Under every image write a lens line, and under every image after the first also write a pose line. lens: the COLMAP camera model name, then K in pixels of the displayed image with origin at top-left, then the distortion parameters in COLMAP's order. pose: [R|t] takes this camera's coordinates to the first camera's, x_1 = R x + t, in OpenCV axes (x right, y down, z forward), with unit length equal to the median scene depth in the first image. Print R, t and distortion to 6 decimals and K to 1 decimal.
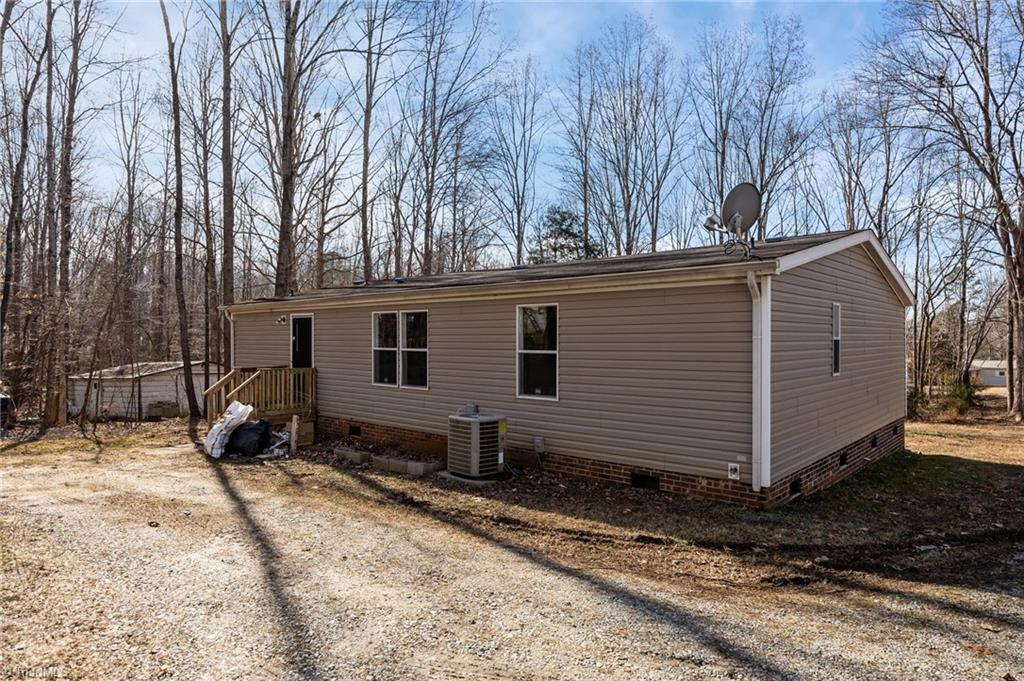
lens RADIAL K [[607.9, 0, 509.2], [0, 607.9, 365.4], [0, 0, 1]] dist [-0.005721, -0.000152]
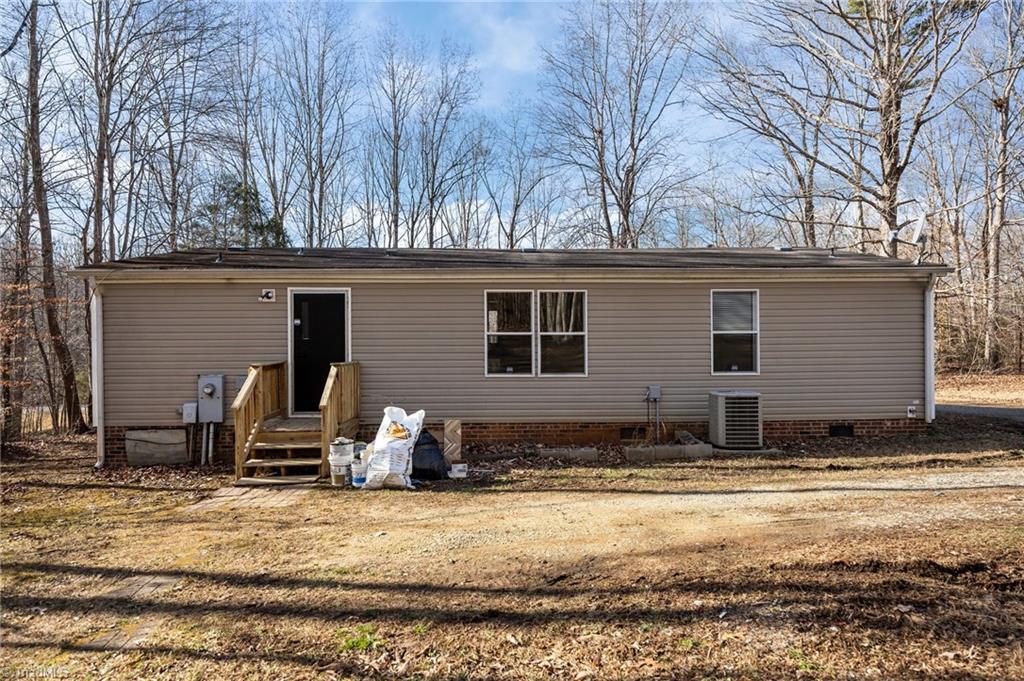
lens RADIAL K [[611.8, 0, 506.9], [0, 611.8, 333.2], [0, 0, 1]] dist [-0.001058, -0.000076]
pose [[0.718123, -0.011222, 0.695826, -0.850812], [0.035627, 0.999152, -0.020654, -0.010206], [-0.695004, 0.039622, 0.717913, 0.398354]]
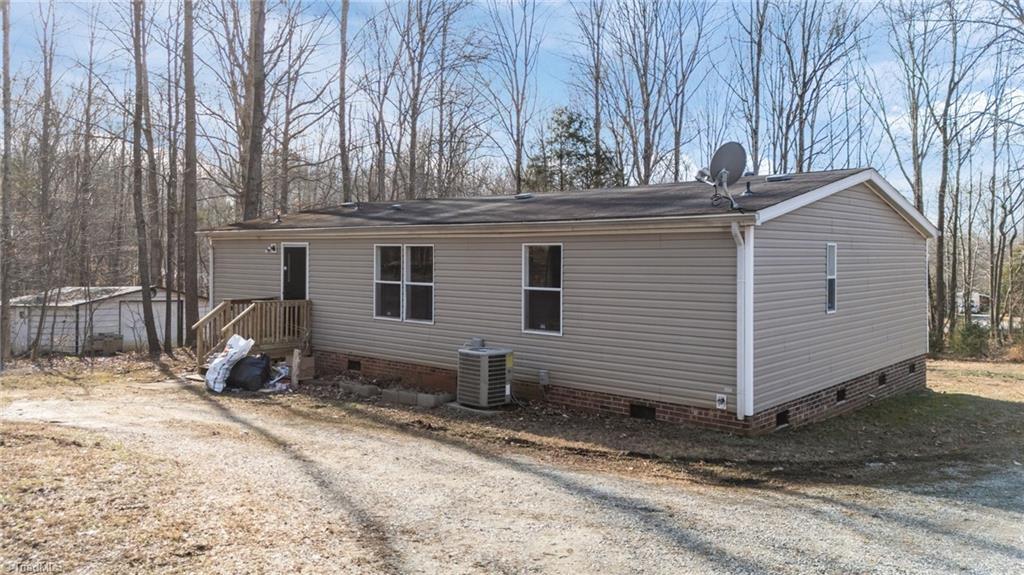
lens RADIAL K [[751.1, 0, 512.0], [0, 751.1, 287.5], [0, 0, 1]] dist [0.097517, -0.104809]
pose [[0.999920, 0.004884, 0.011658, -0.017239], [-0.004871, 0.999987, -0.001216, -0.018660], [-0.011664, 0.001159, 0.999931, -0.237810]]
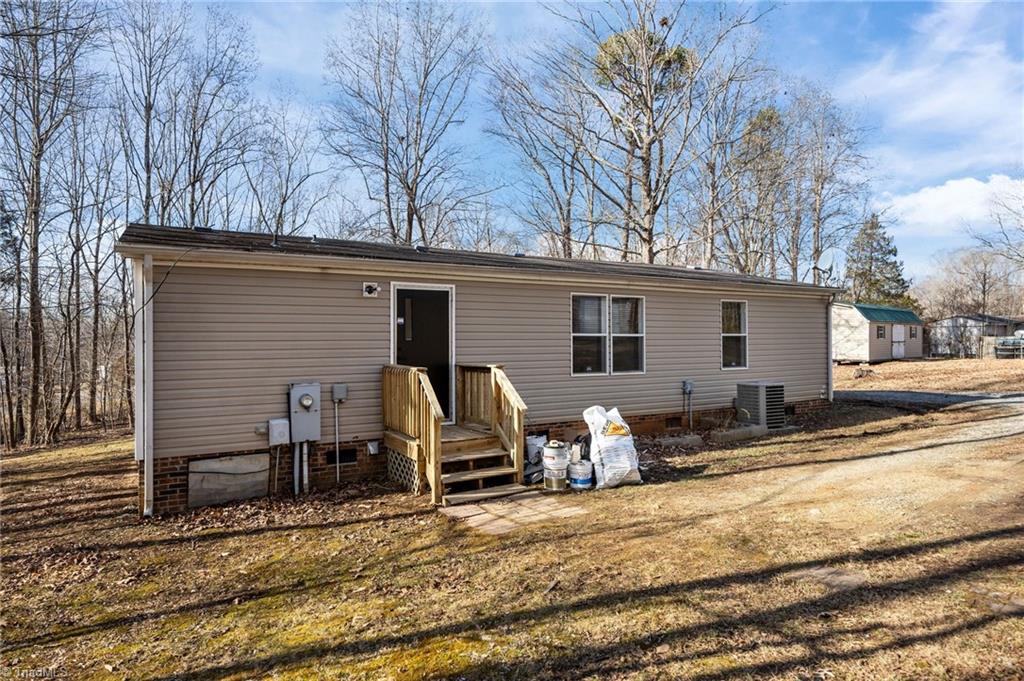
lens RADIAL K [[611.8, 0, 506.9], [0, 611.8, 333.2], [0, 0, 1]] dist [-0.001058, -0.000076]
pose [[0.293536, -0.000868, 0.955948, -1.169559], [0.040087, 0.999131, -0.011402, -0.025540], [-0.955107, 0.041668, 0.293316, 0.891597]]
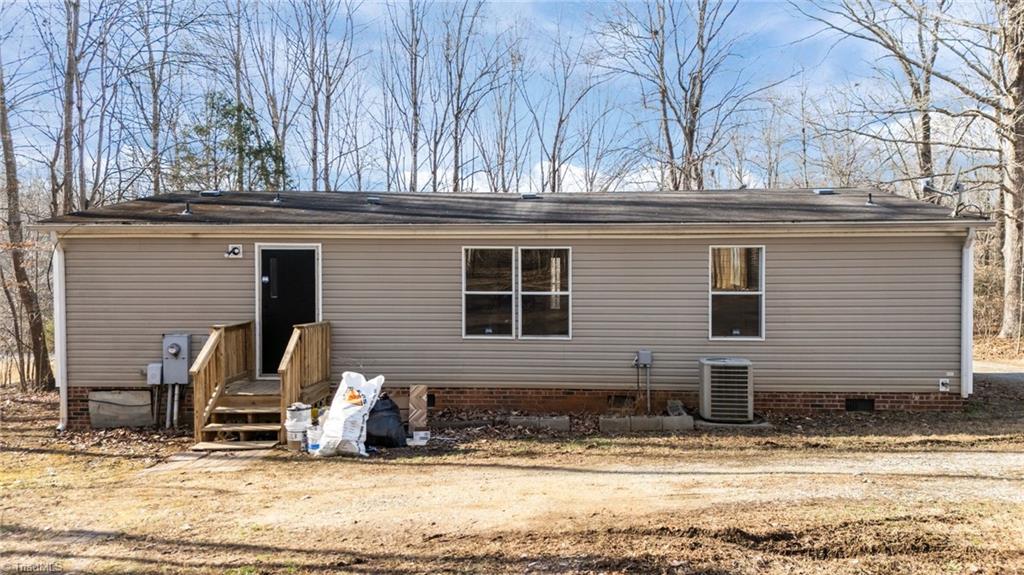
lens RADIAL K [[751.1, 0, 512.0], [0, 751.1, 287.5], [0, 0, 1]] dist [0.097517, -0.104809]
pose [[0.767641, -0.023625, 0.640444, -0.860562], [0.029101, 0.999574, 0.001992, -0.037126], [-0.640219, 0.017109, 0.768002, 0.223039]]
